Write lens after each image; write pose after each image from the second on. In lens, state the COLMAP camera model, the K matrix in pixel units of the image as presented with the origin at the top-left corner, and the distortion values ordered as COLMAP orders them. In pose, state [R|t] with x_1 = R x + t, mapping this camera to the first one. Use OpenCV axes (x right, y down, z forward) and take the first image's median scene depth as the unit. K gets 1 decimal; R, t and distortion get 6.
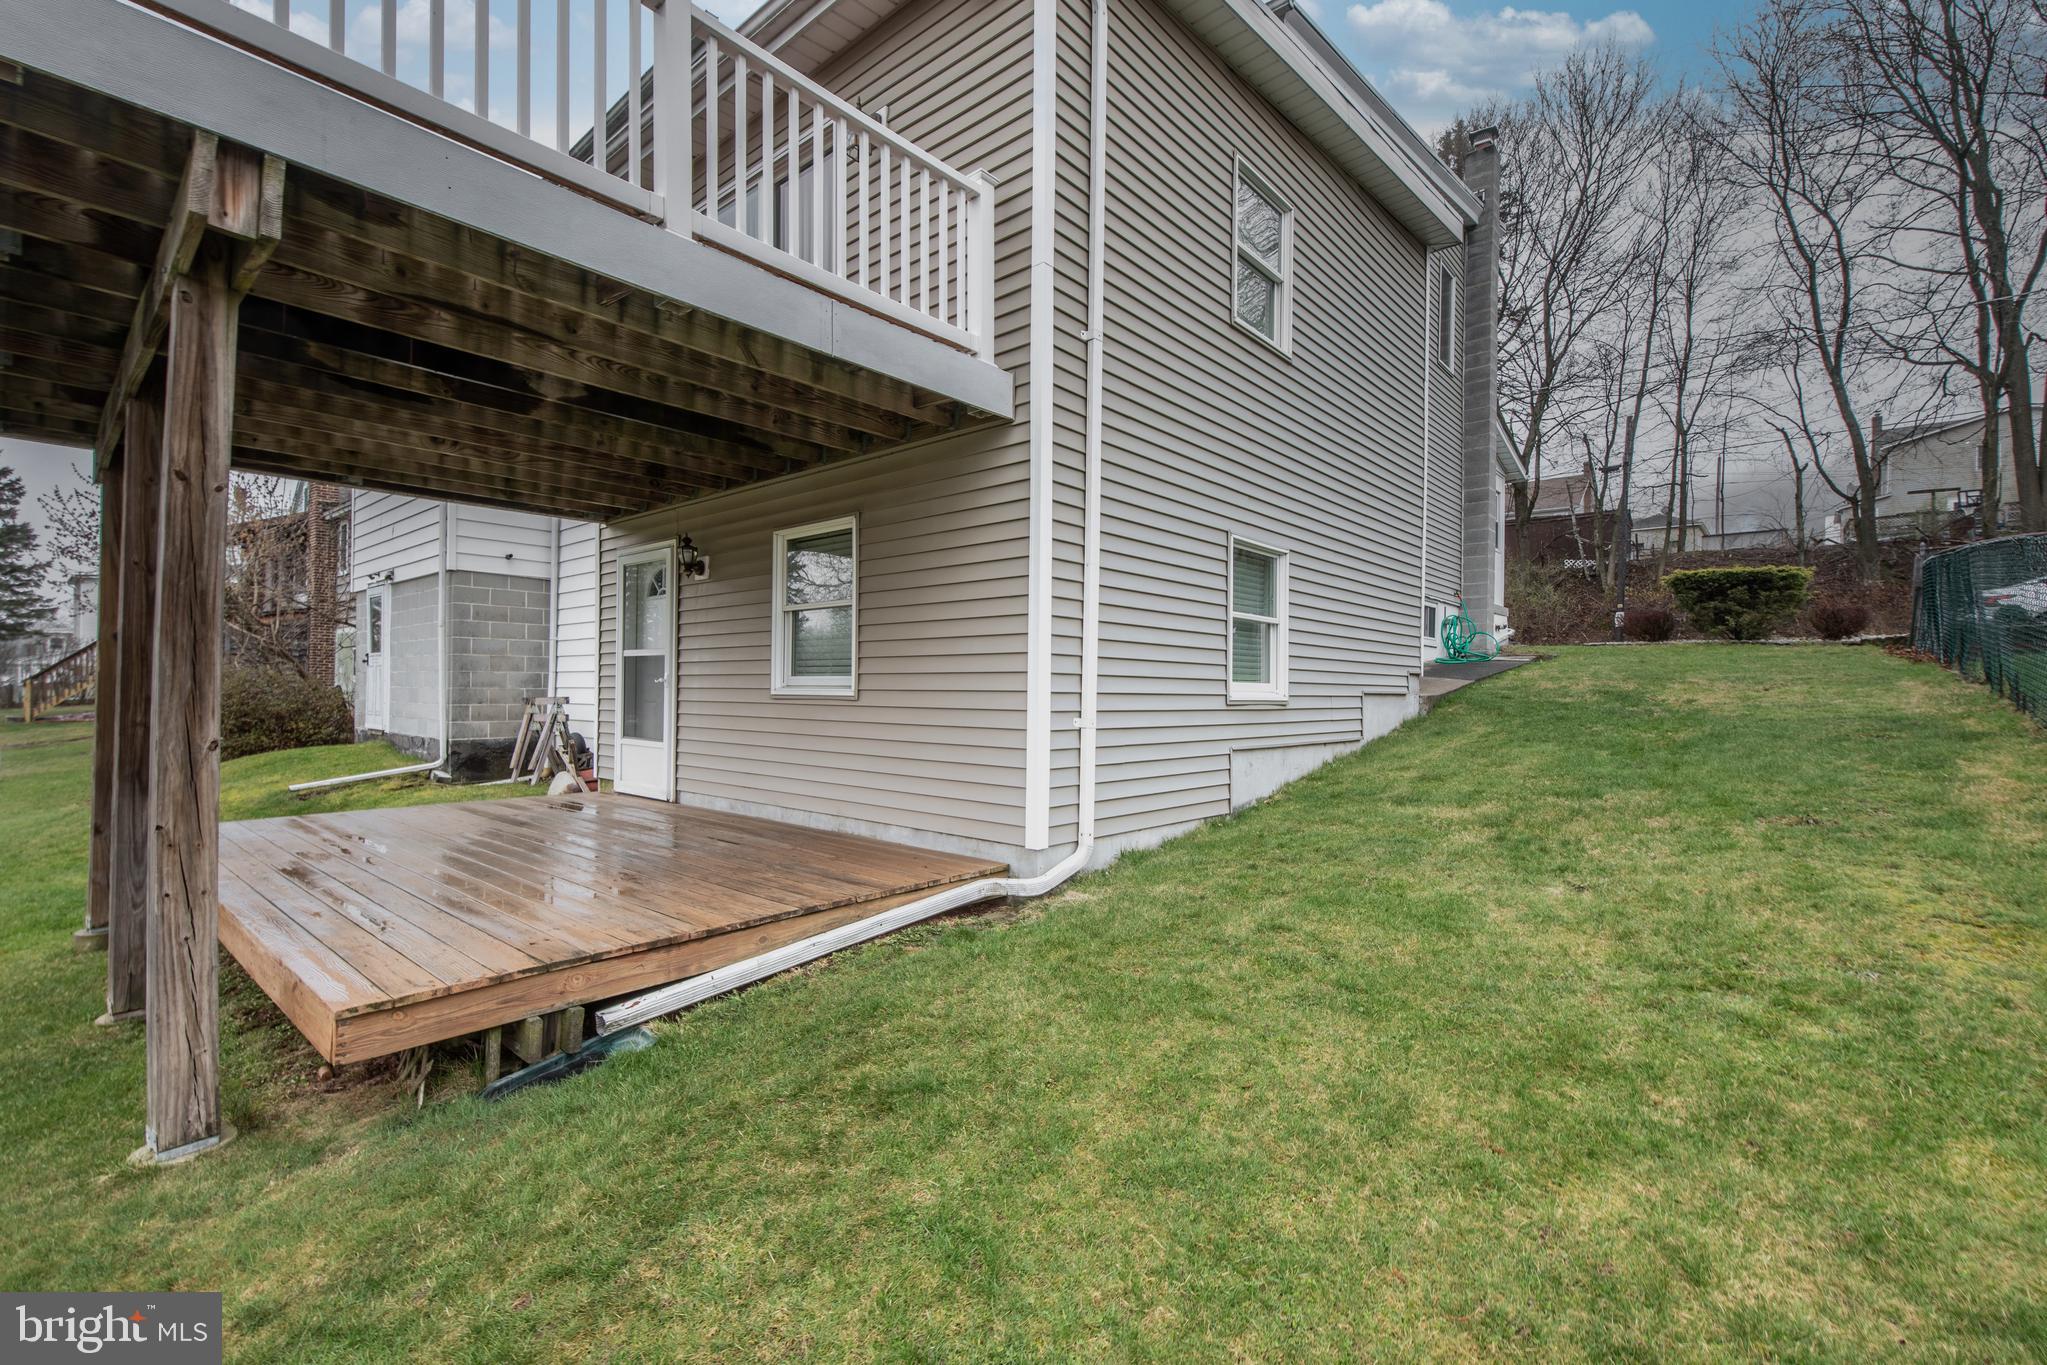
lens RADIAL K [[902.2, 0, 995.0], [0, 902.2, 669.9], [0, 0, 1]] dist [0.015619, 0.000011]
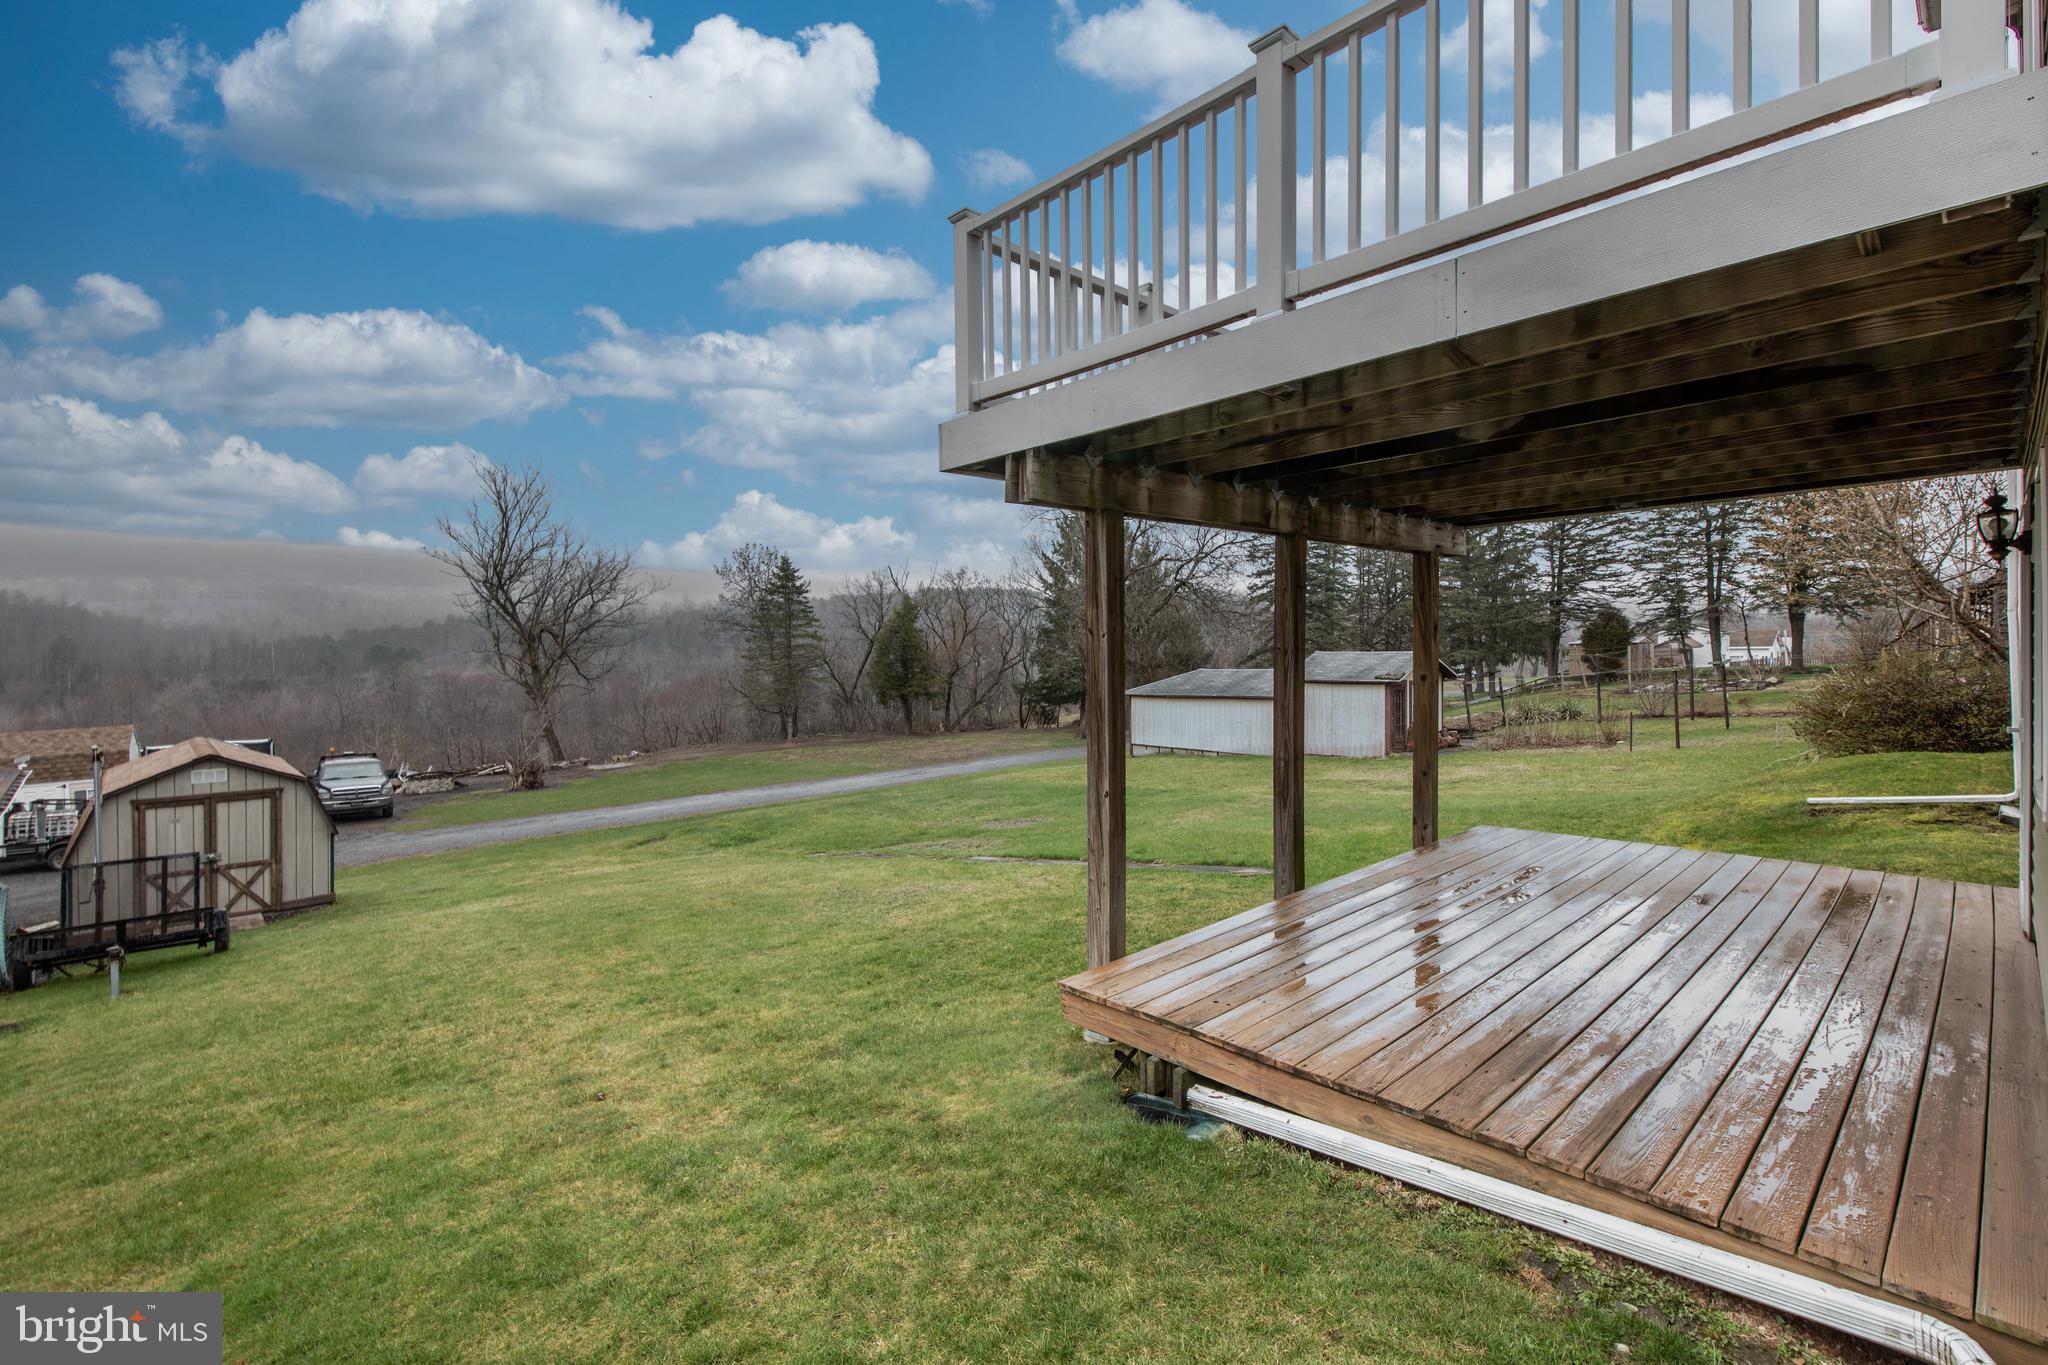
lens RADIAL K [[902.6, 0, 995.5], [0, 902.6, 669.9], [0, 0, 1]] dist [0.015619, 0.000011]
pose [[-0.100310, 0.012385, -0.994879, 0.612587], [0.044274, 0.998988, 0.007972, -0.125316], [0.993971, -0.043247, -0.100757, 0.844426]]
